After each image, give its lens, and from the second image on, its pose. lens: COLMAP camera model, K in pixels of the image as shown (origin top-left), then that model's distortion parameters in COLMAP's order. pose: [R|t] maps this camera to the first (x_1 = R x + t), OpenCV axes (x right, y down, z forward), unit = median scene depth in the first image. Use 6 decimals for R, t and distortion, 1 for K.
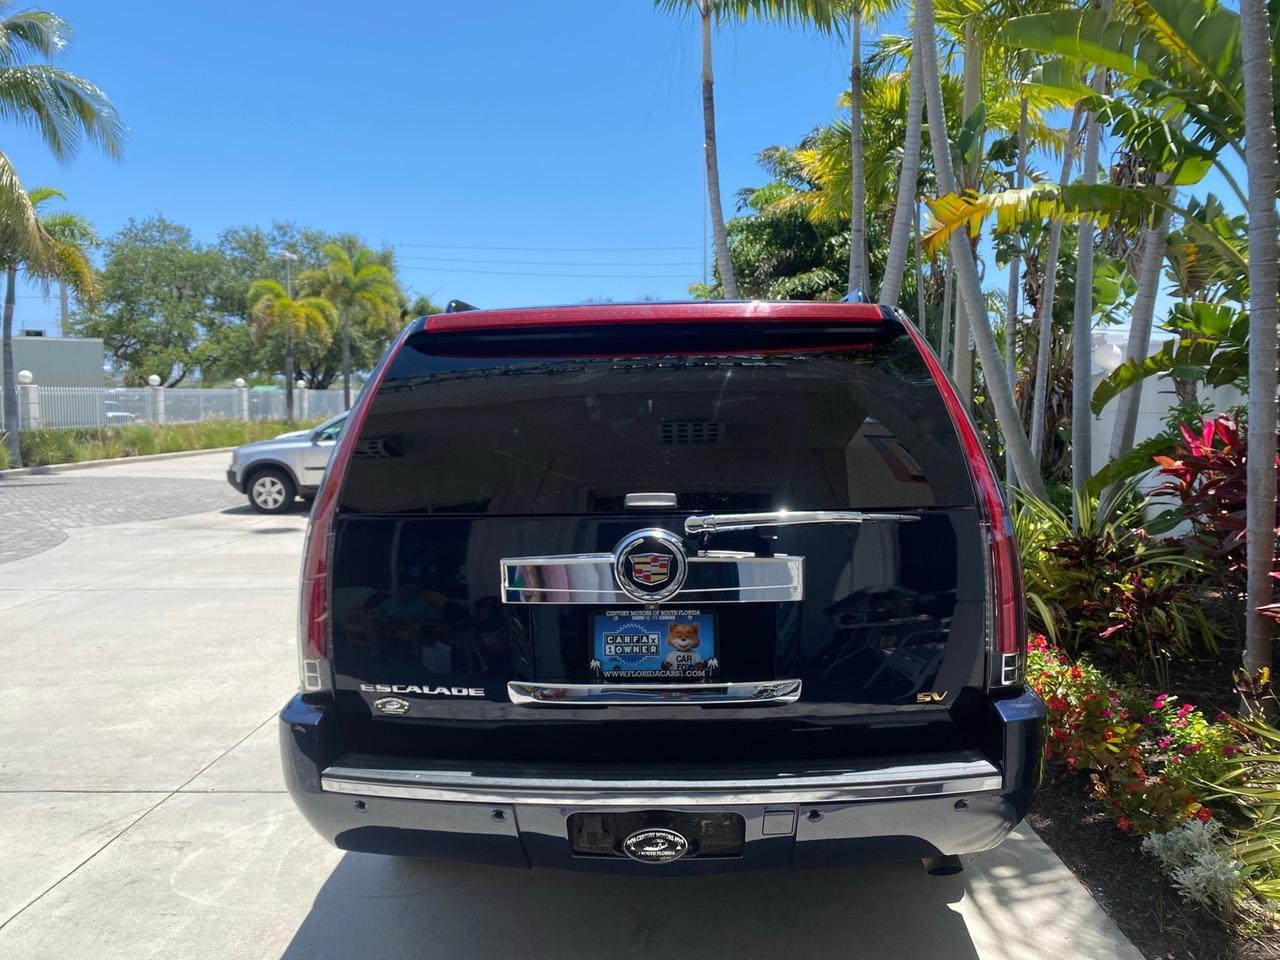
lens RADIAL K [[970.9, 0, 644.7], [0, 970.9, 482.2], [0, 0, 1]] dist [0.000110, -0.000249]
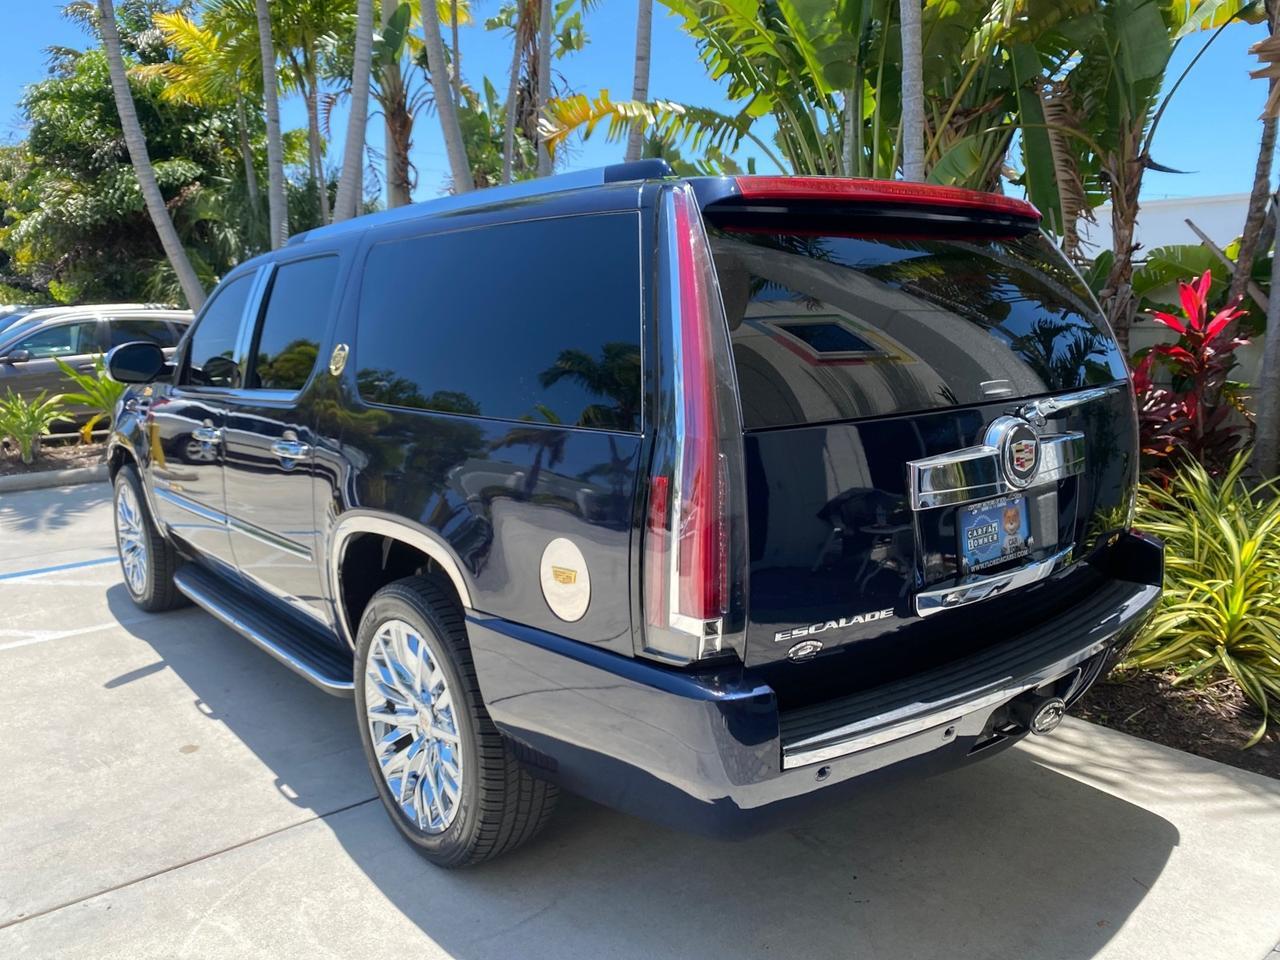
lens RADIAL K [[993.5, 0, 635.1], [0, 993.5, 462.6], [0, 0, 1]] dist [0.003333, 0.008696]
pose [[0.759703, -0.096444, 0.643079, -0.358780], [0.055913, 0.994966, 0.083164, -0.004625], [-0.647862, -0.027224, 0.761271, 0.175998]]
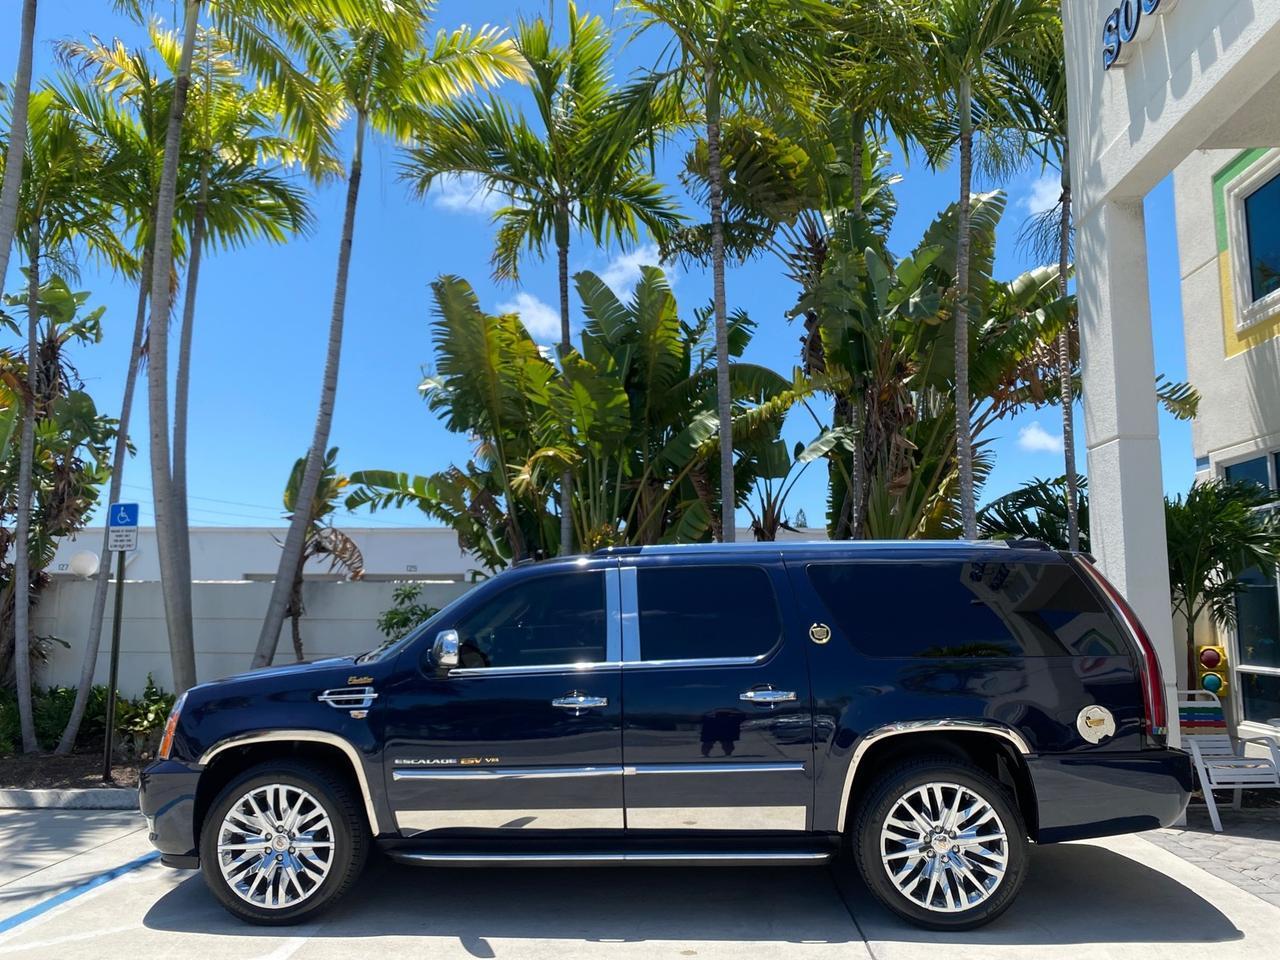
lens RADIAL K [[986.3, 0, 636.6], [0, 986.3, 458.4], [0, 0, 1]] dist [0.010745, 0.005049]
pose [[0.039152, 0.167233, 0.985140, -1.010603], [0.080662, 0.982149, -0.169931, -0.042064], [-0.995972, 0.086116, 0.024964, 0.805000]]
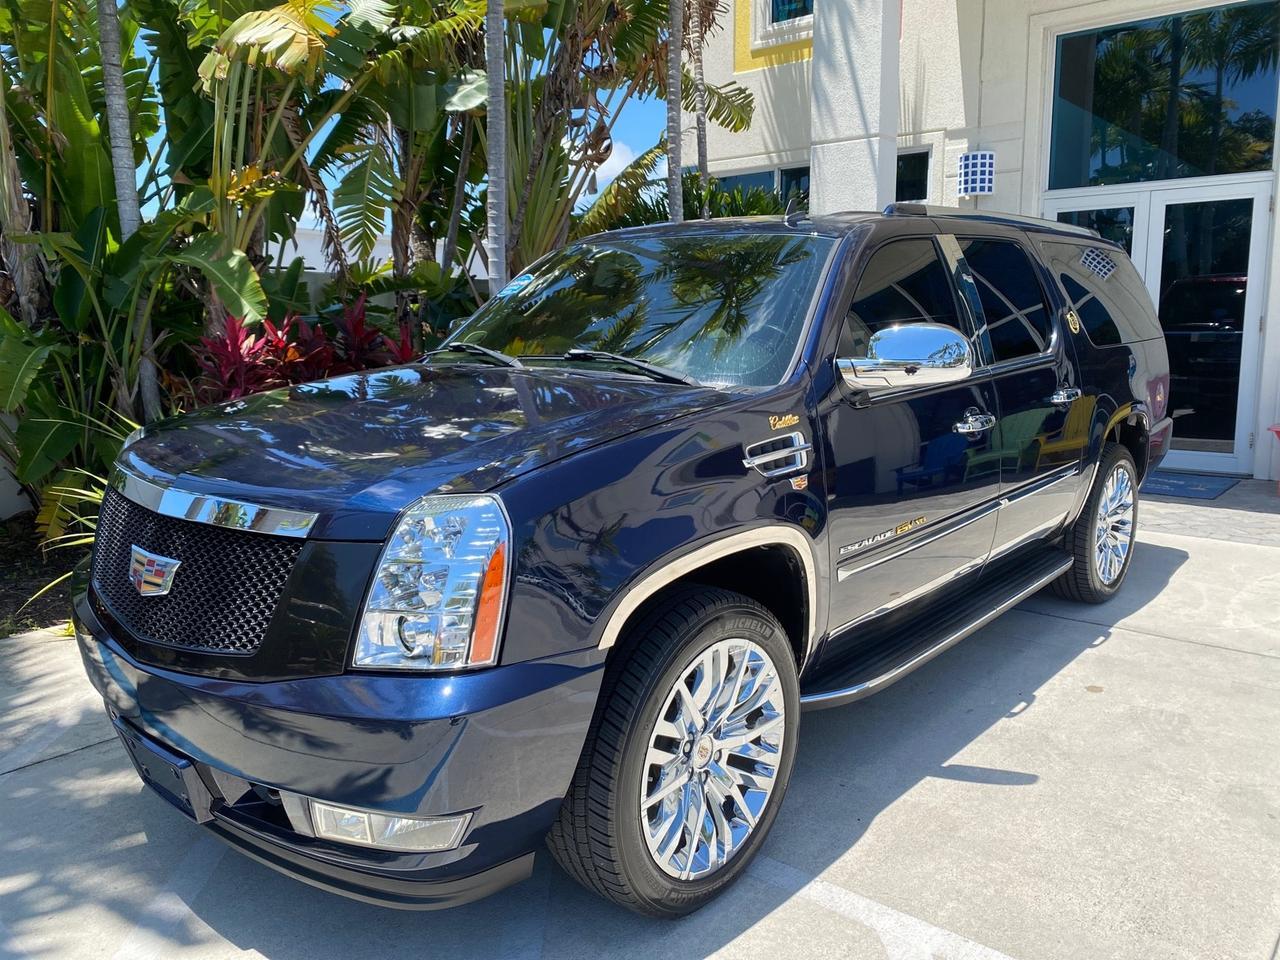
lens RADIAL K [[989.0, 0, 646.4], [0, 989.0, 456.9], [0, 0, 1]] dist [0.004624, 0.008689]
pose [[-0.775709, -0.070757, 0.627112, -0.361668], [0.068484, 0.978389, 0.195103, -0.094281], [-0.627364, 0.194290, -0.754099, 1.474778]]
